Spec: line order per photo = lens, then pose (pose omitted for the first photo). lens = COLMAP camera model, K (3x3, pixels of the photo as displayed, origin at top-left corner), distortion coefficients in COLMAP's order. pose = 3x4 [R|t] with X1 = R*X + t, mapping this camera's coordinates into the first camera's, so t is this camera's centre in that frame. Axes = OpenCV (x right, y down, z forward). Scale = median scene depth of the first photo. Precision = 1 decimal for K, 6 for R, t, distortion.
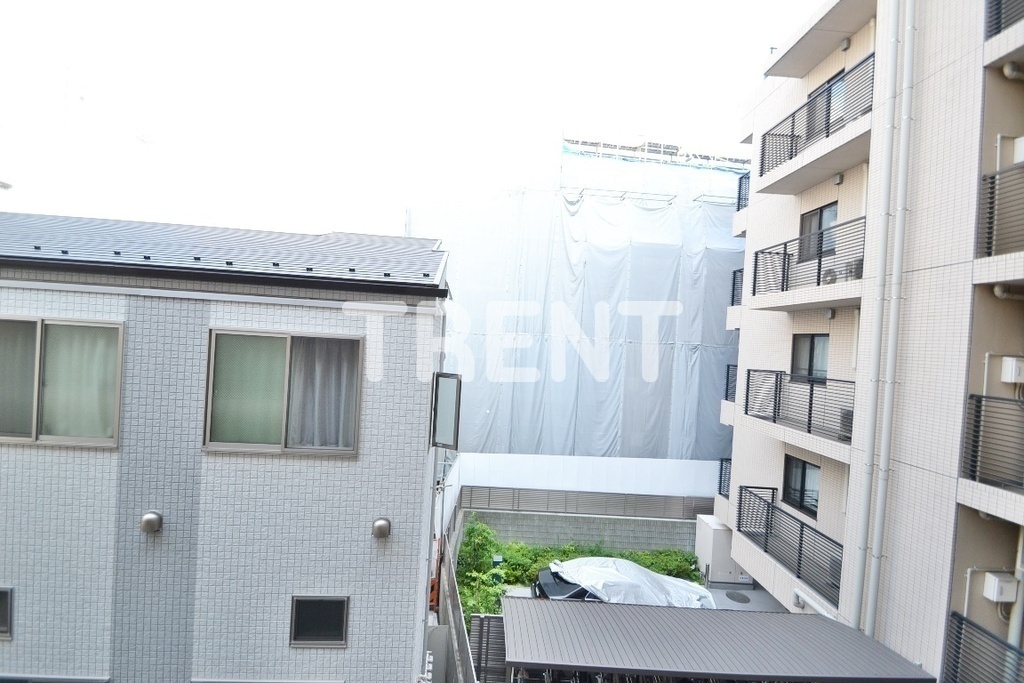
lens RADIAL K [[455.5, 0, 490.4], [0, 455.5, 342.1], [0, 0, 1]] dist [0.013964, -0.022382]
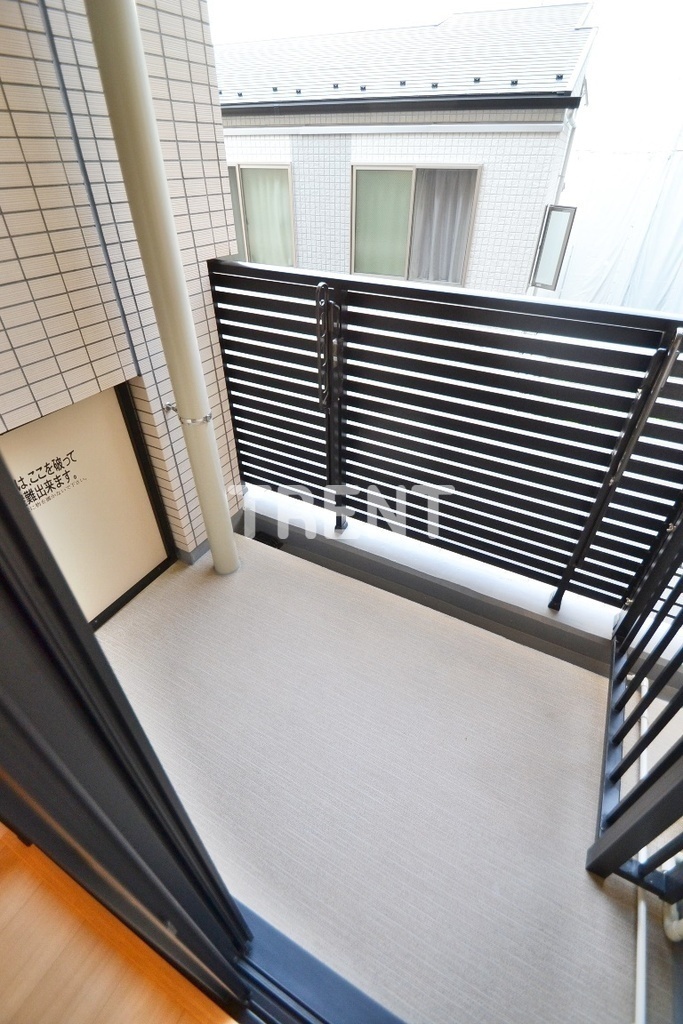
lens RADIAL K [[455.5, 0, 341.5], [0, 455.5, 512.0], [0, 0, 1]] dist [0.013964, -0.022382]
pose [[0.868606, 0.255293, -0.424674, 0.083940], [0.042805, 0.815193, 0.577606, 0.019736], [0.493650, -0.519890, 0.697154, -0.282456]]
